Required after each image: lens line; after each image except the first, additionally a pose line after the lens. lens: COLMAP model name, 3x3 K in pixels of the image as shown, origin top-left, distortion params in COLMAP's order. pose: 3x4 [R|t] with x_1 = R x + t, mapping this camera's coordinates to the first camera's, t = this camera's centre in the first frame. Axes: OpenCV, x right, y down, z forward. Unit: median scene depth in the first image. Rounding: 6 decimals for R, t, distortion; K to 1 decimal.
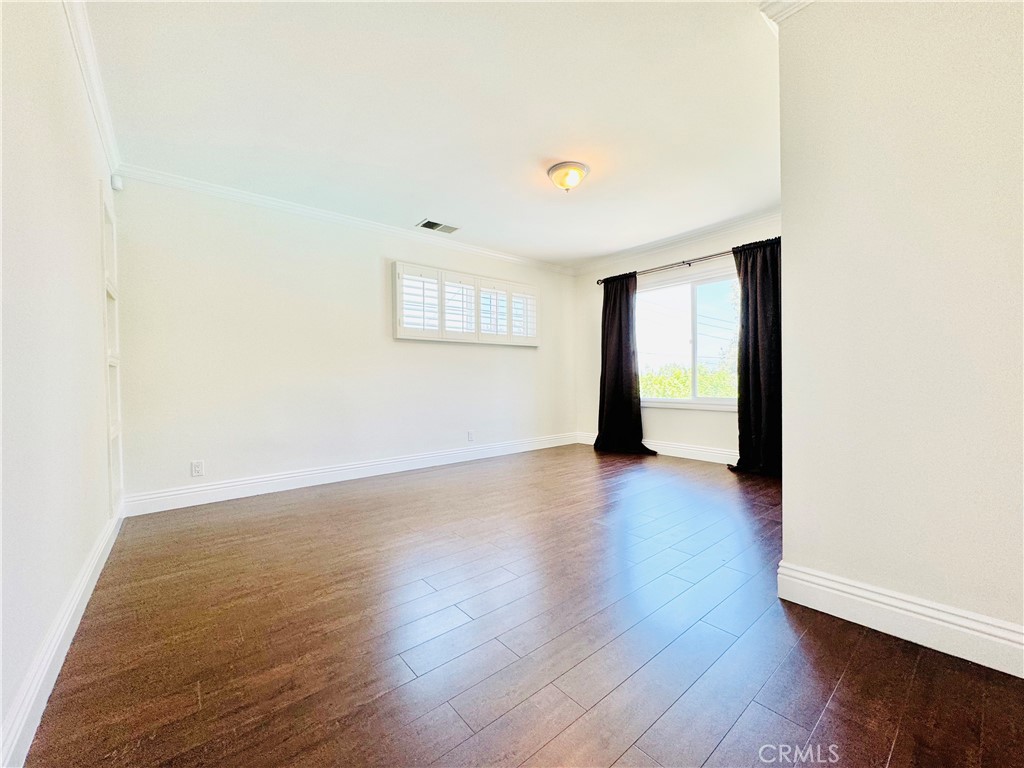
lens RADIAL K [[414.1, 0, 506.7], [0, 414.1, 379.1], [0, 0, 1]] dist [-0.006349, 0.000562]
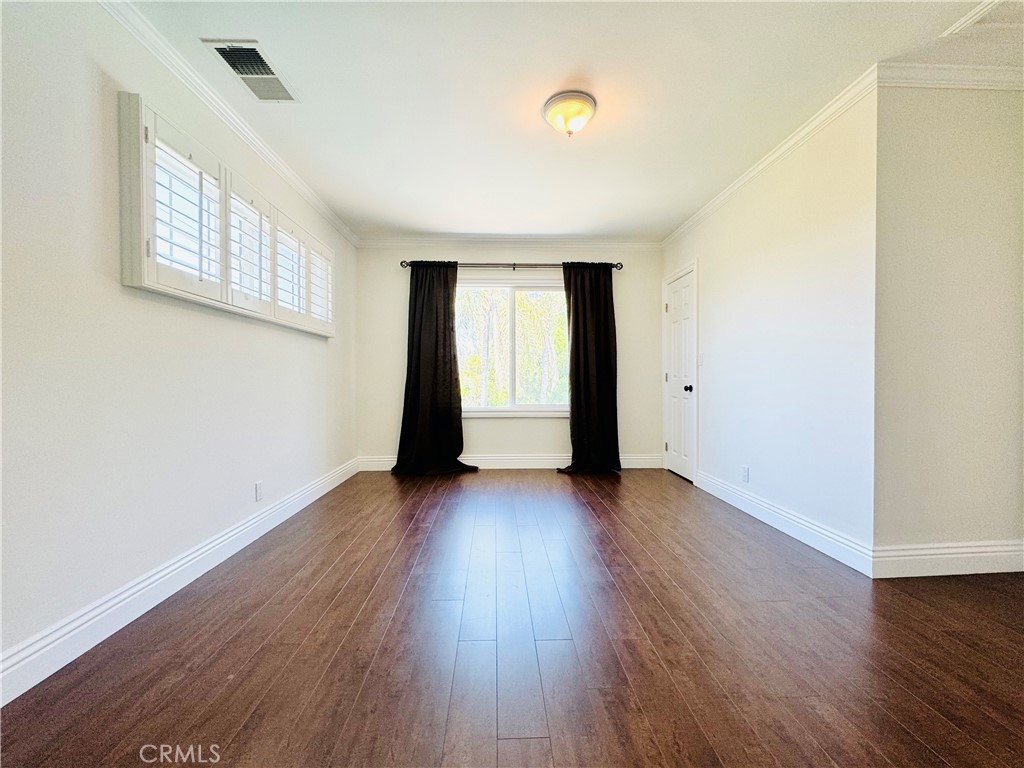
lens RADIAL K [[414.1, 0, 517.7], [0, 414.1, 387.2], [0, 0, 1]] dist [-0.006349, 0.000562]
pose [[0.593730, -0.000760, 0.804664, -0.324522], [-0.002927, 0.999991, 0.003105, -0.001625], [-0.804659, -0.004199, 0.593722, 0.404793]]
